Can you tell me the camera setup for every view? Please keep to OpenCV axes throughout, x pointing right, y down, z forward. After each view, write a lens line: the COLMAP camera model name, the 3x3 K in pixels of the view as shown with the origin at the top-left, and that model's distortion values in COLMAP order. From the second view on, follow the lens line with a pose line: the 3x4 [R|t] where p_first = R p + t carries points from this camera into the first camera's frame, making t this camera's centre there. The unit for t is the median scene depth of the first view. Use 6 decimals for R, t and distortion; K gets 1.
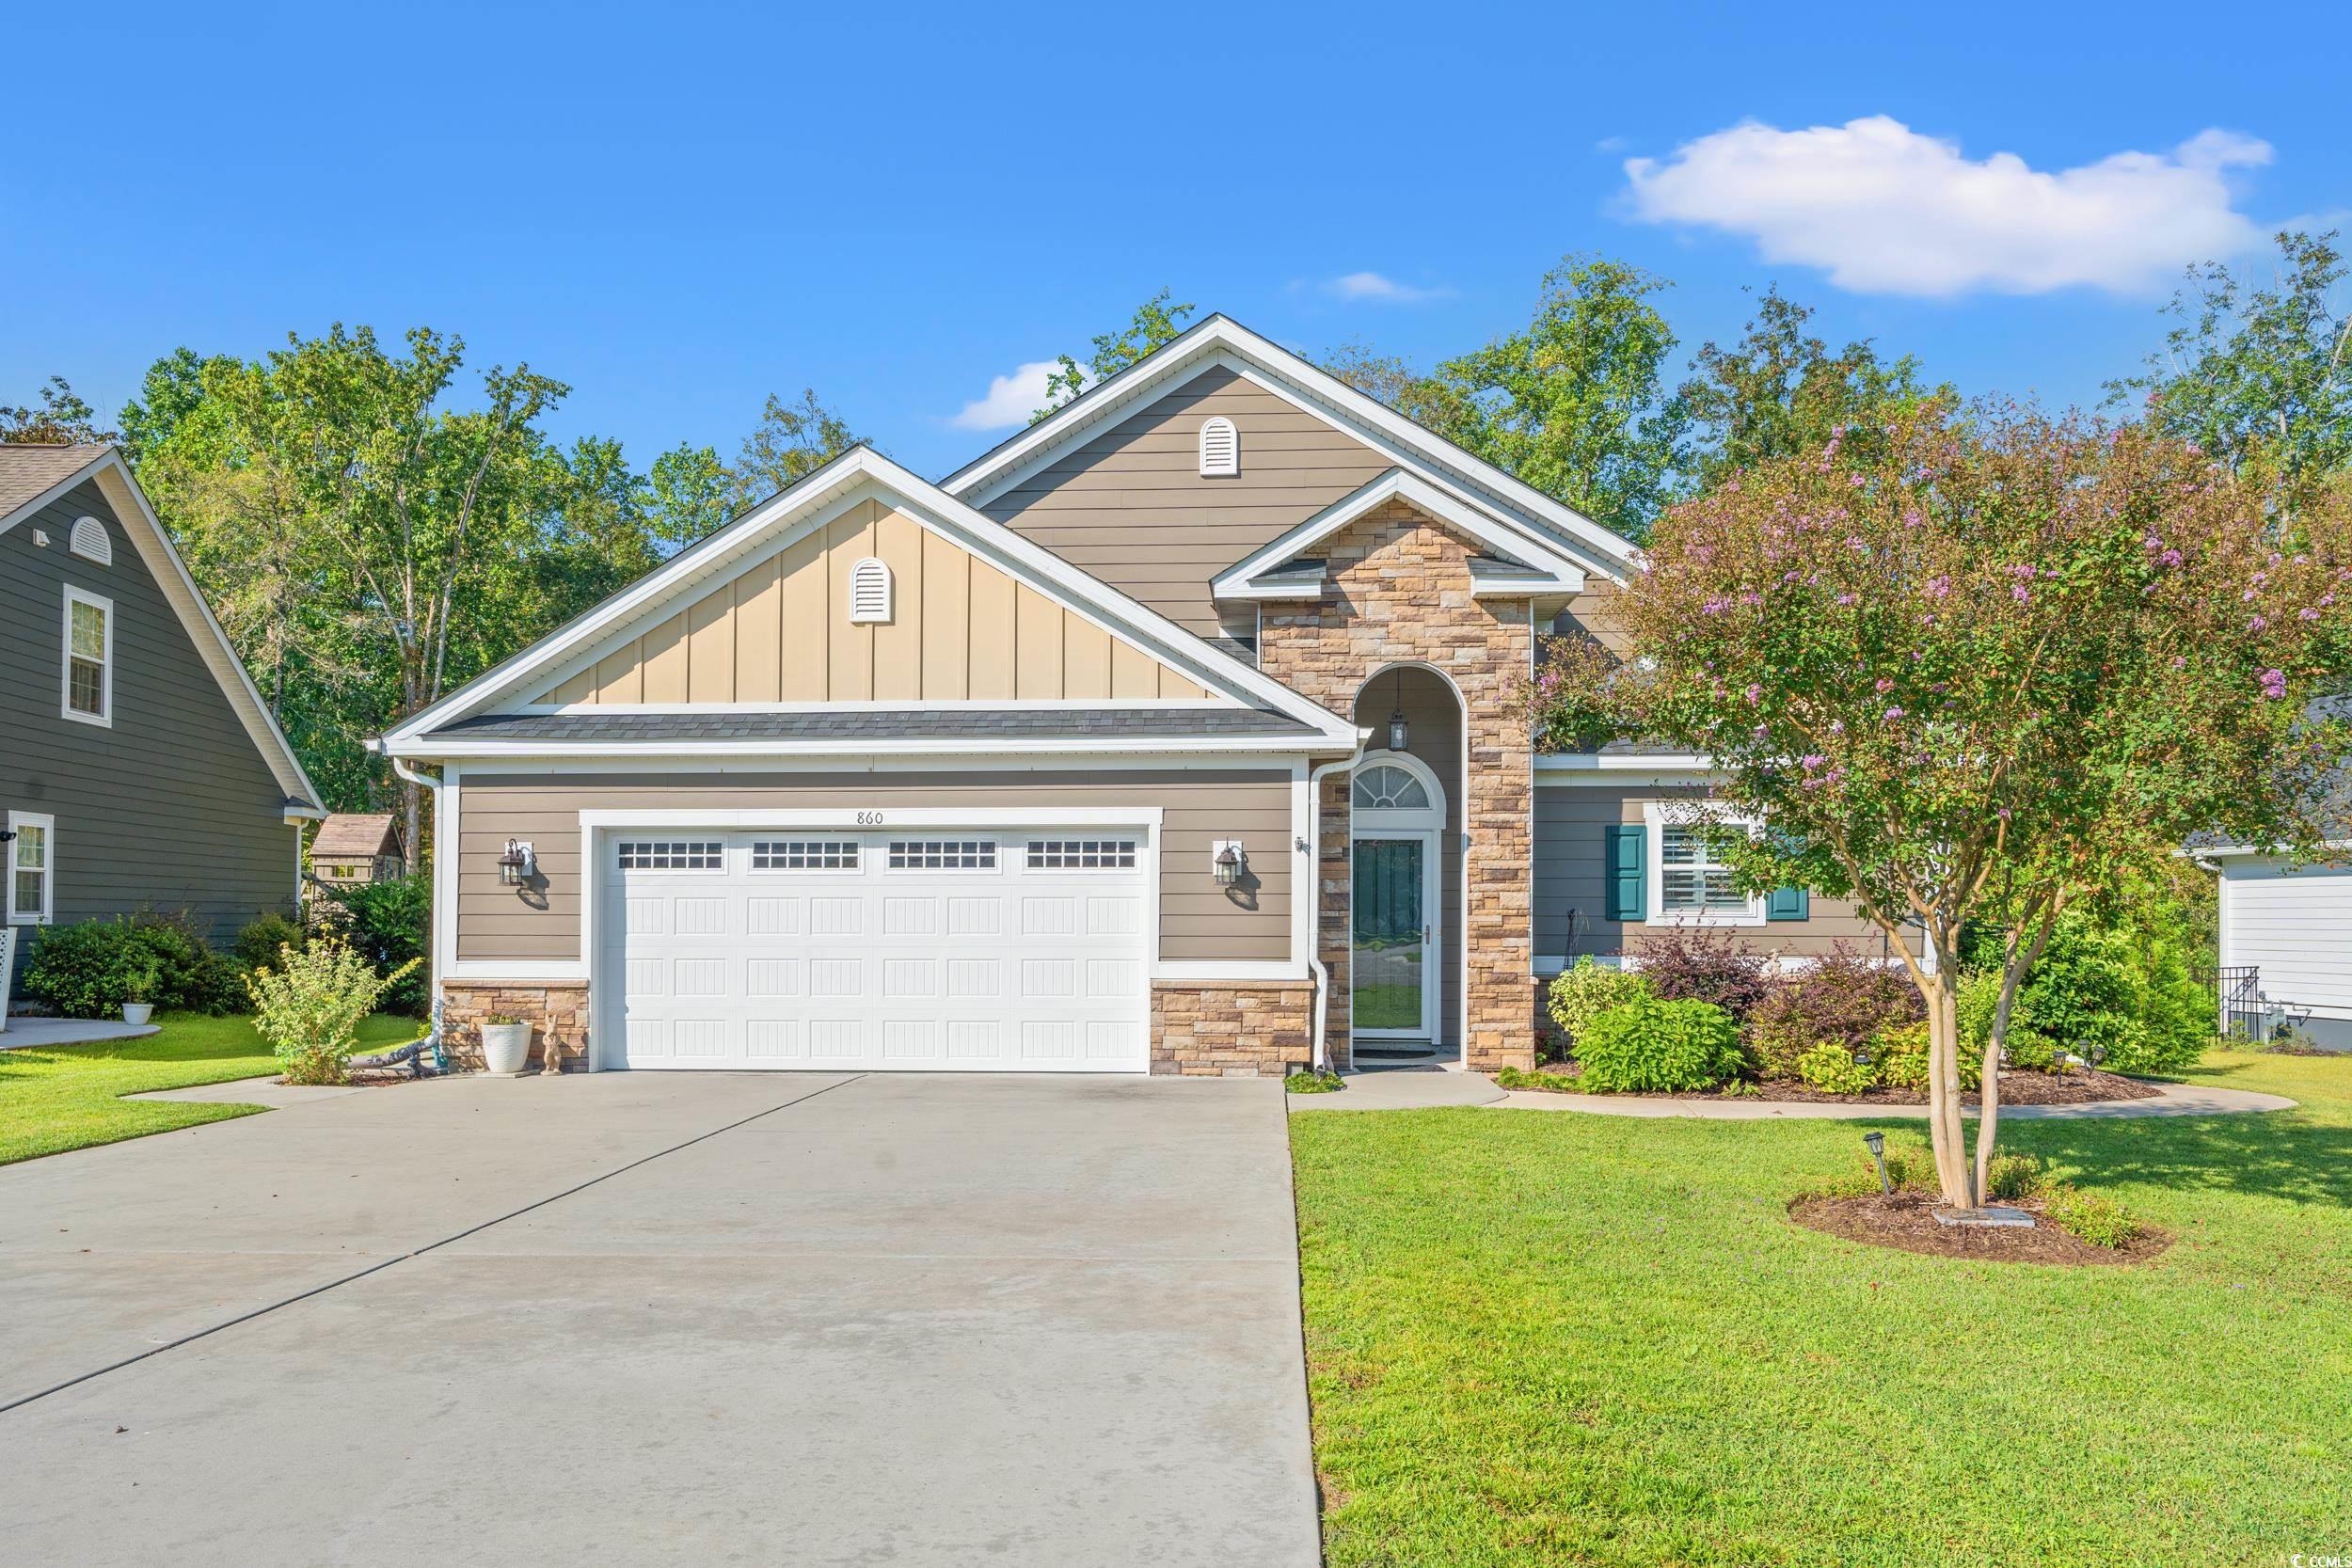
lens RADIAL K [[1537.4, 0, 1185.9], [0, 1537.4, 911.6], [0, 0, 1]] dist [-0.011714, 0.013854]
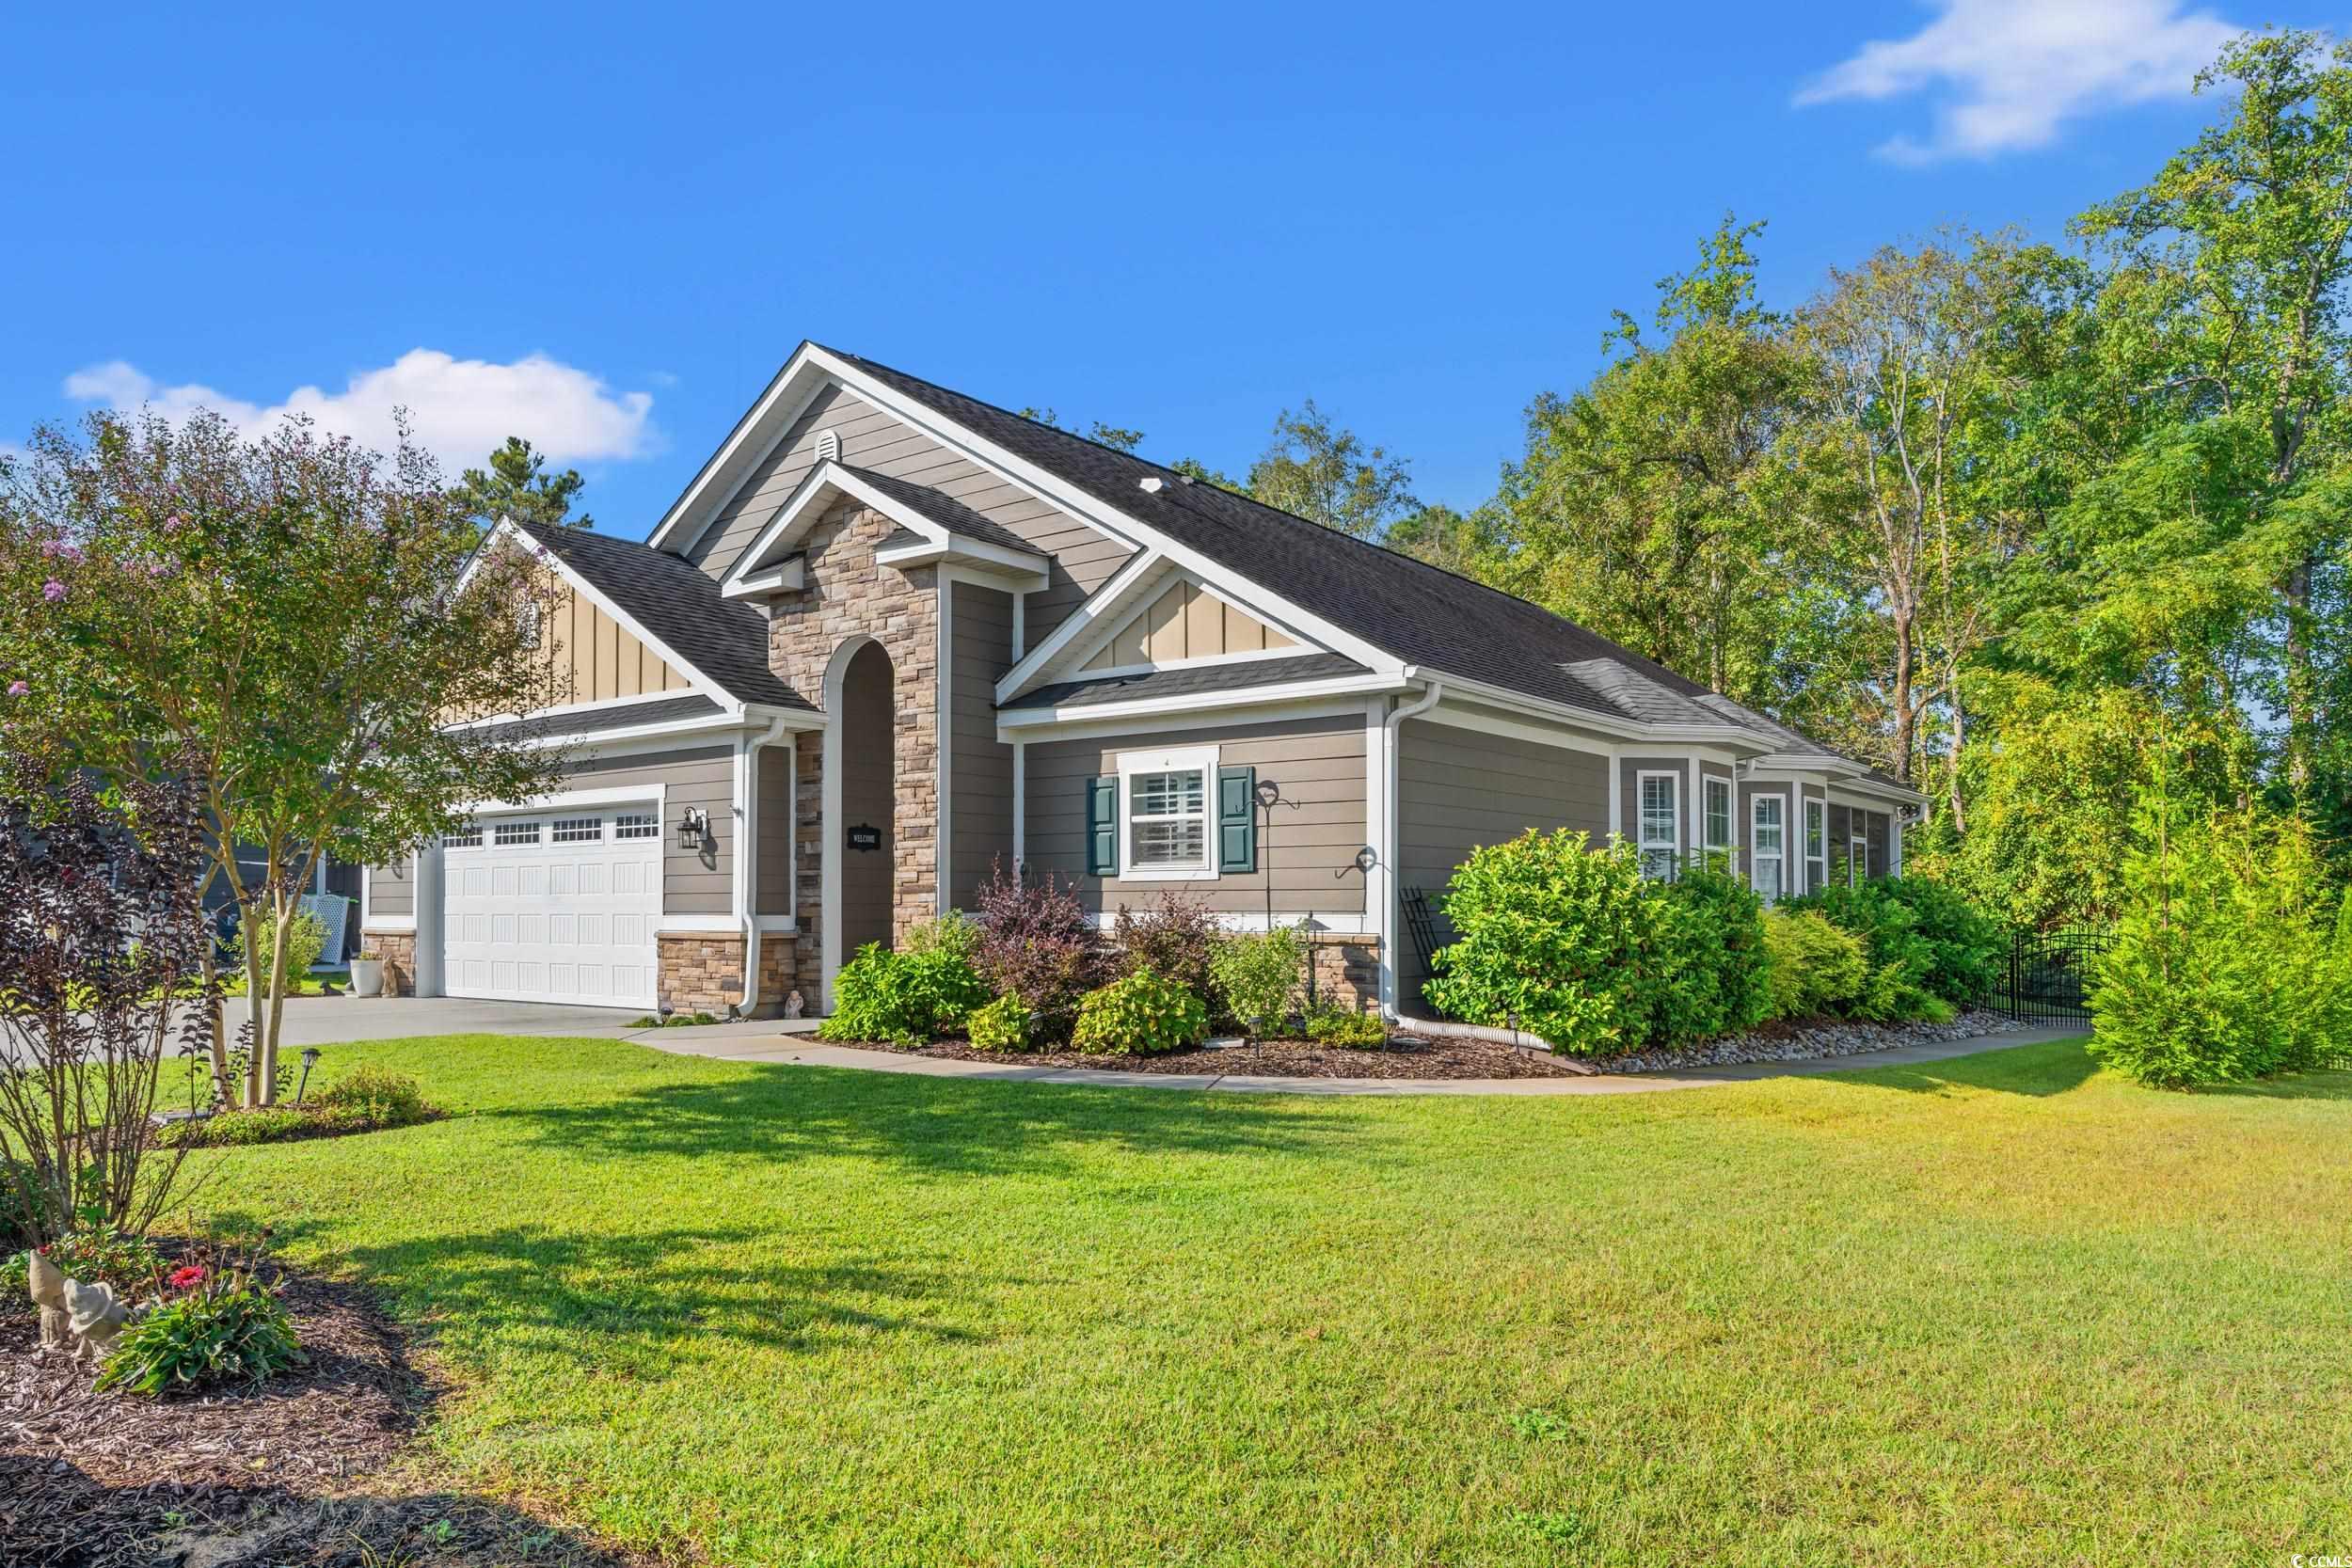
lens RADIAL K [[1537.4, 0, 1168.0], [0, 1537.4, 882.9], [0, 0, 1]] dist [-0.011714, 0.013854]
pose [[0.828353, -0.012106, -0.560076, 0.923996], [0.007696, 0.999918, -0.010231, 0.021925], [0.560154, 0.004164, 0.828378, 0.238326]]
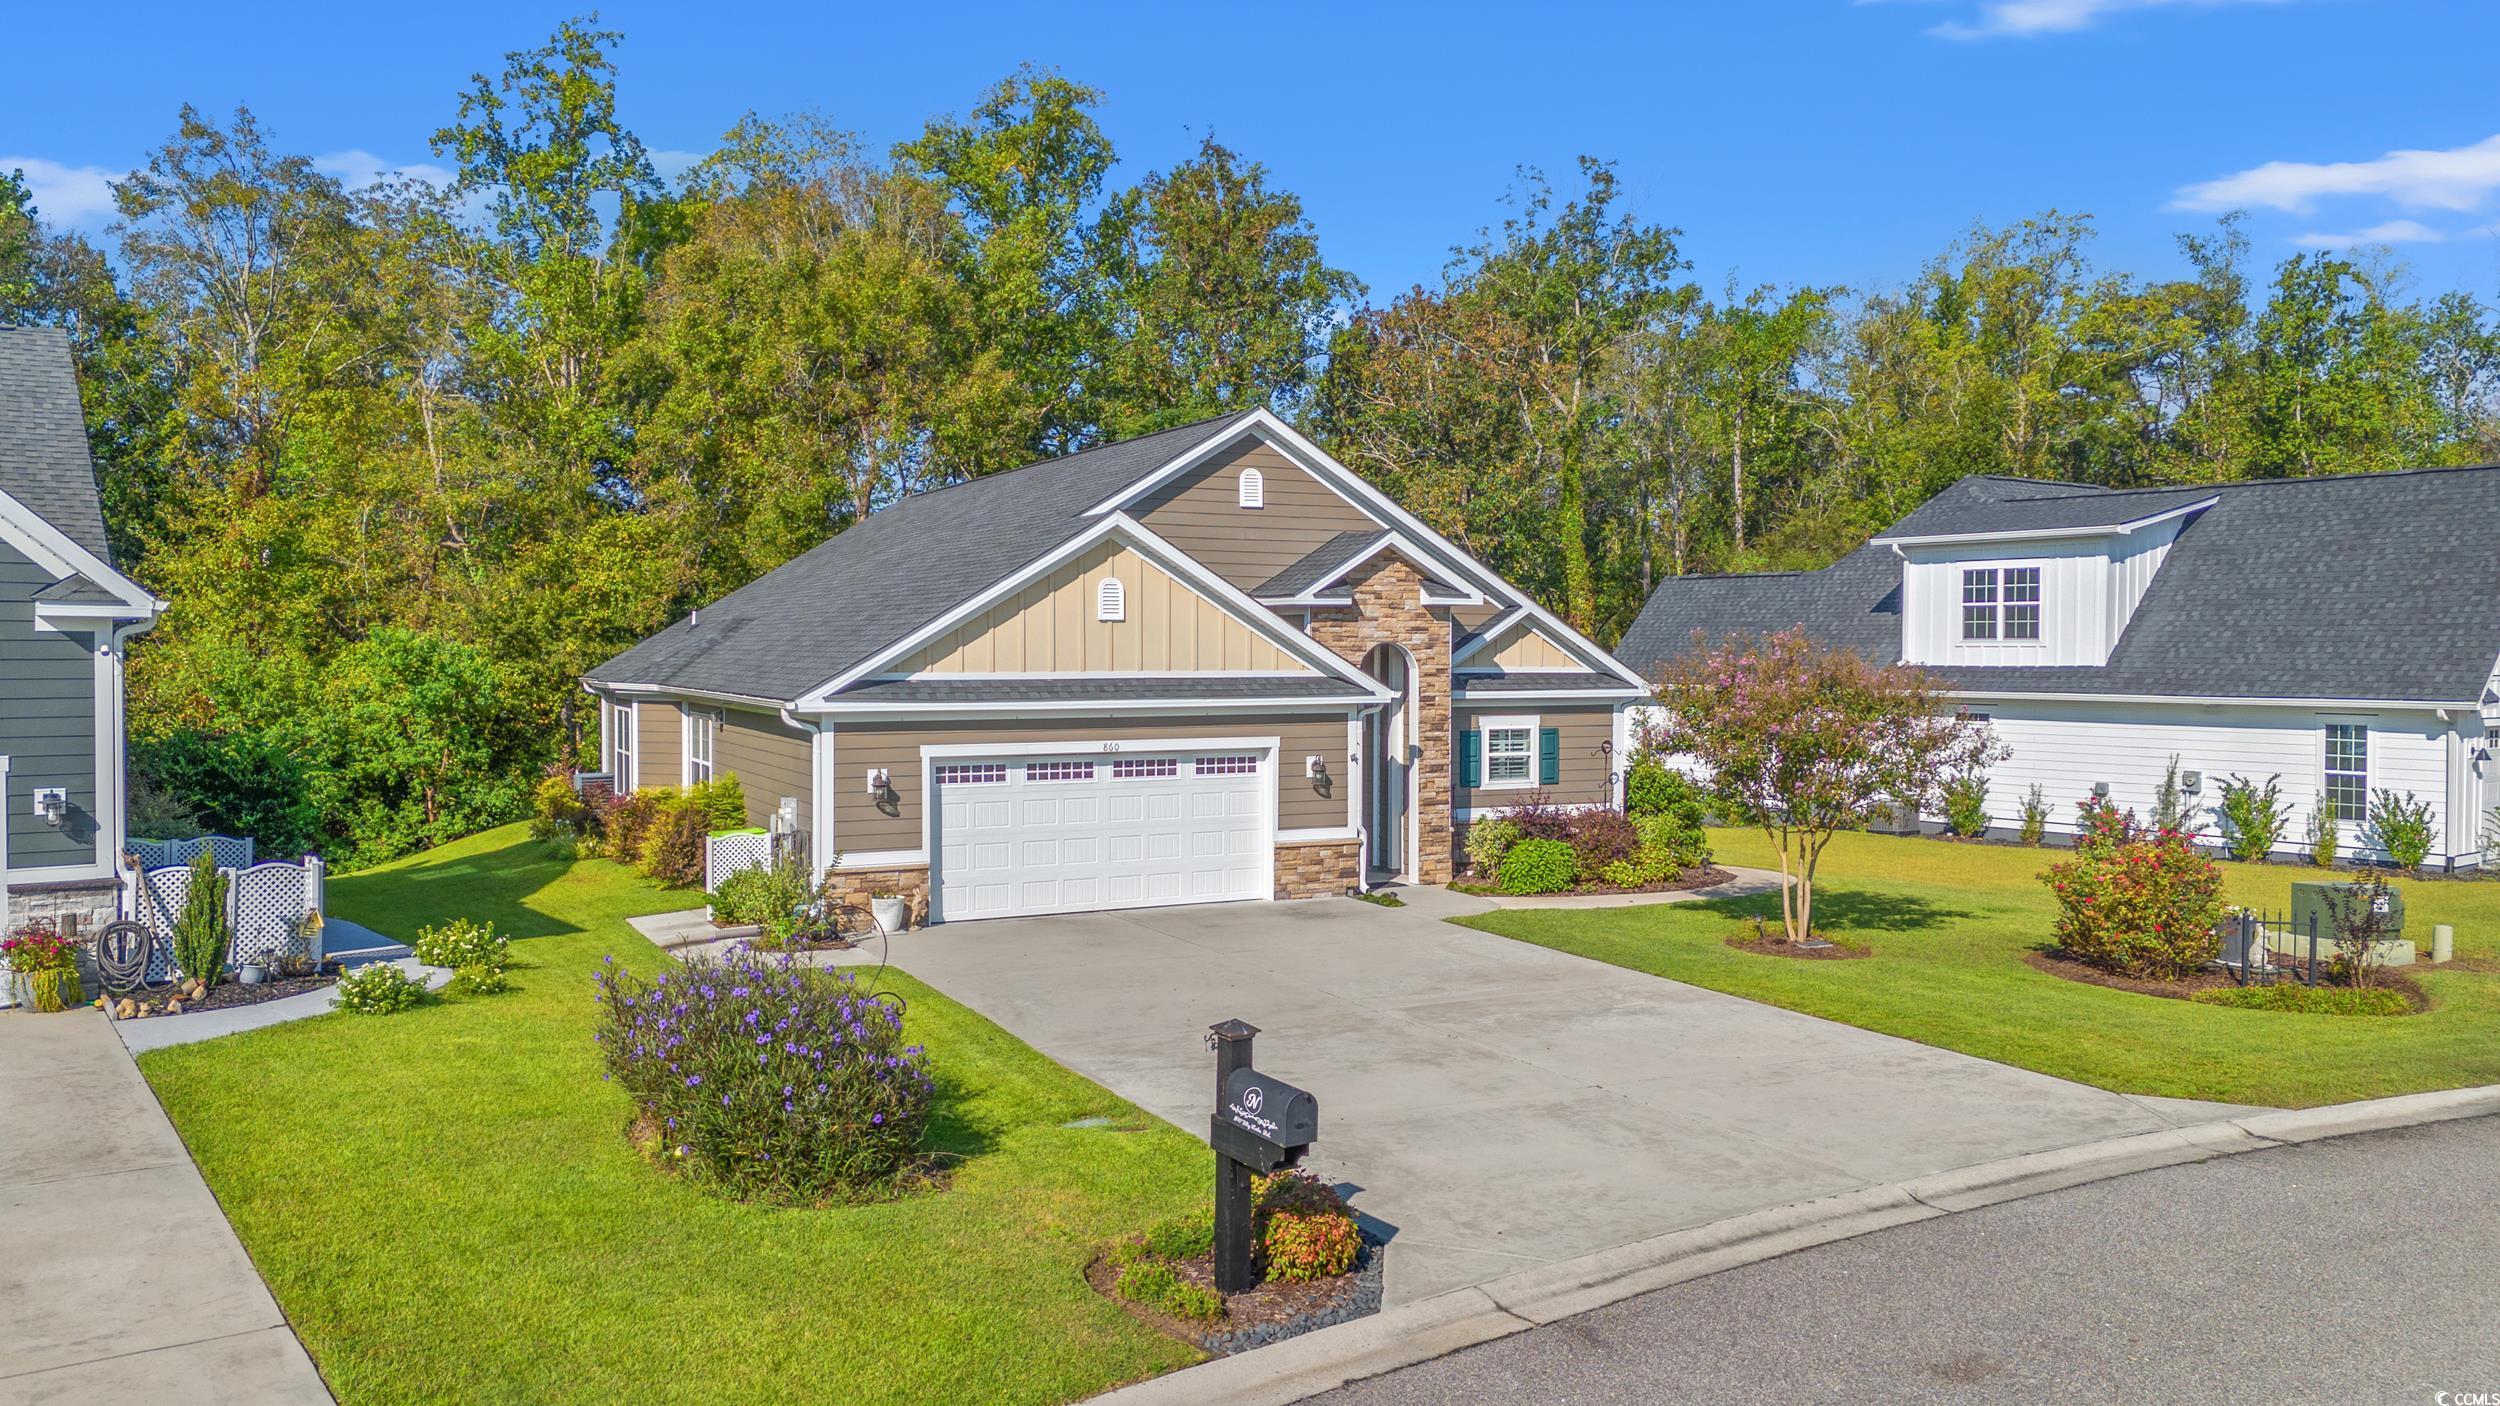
lens RADIAL K [[1827.8, 0, 1242.5], [0, 1827.8, 696.5], [0, 0, 1]] dist [0.073497, -0.016131]
pose [[0.868959, -0.014727, 0.494666, -0.977719], [-0.001569, 0.999470, 0.032512, -0.168363], [-0.494882, -0.029028, 0.868475, -0.645793]]
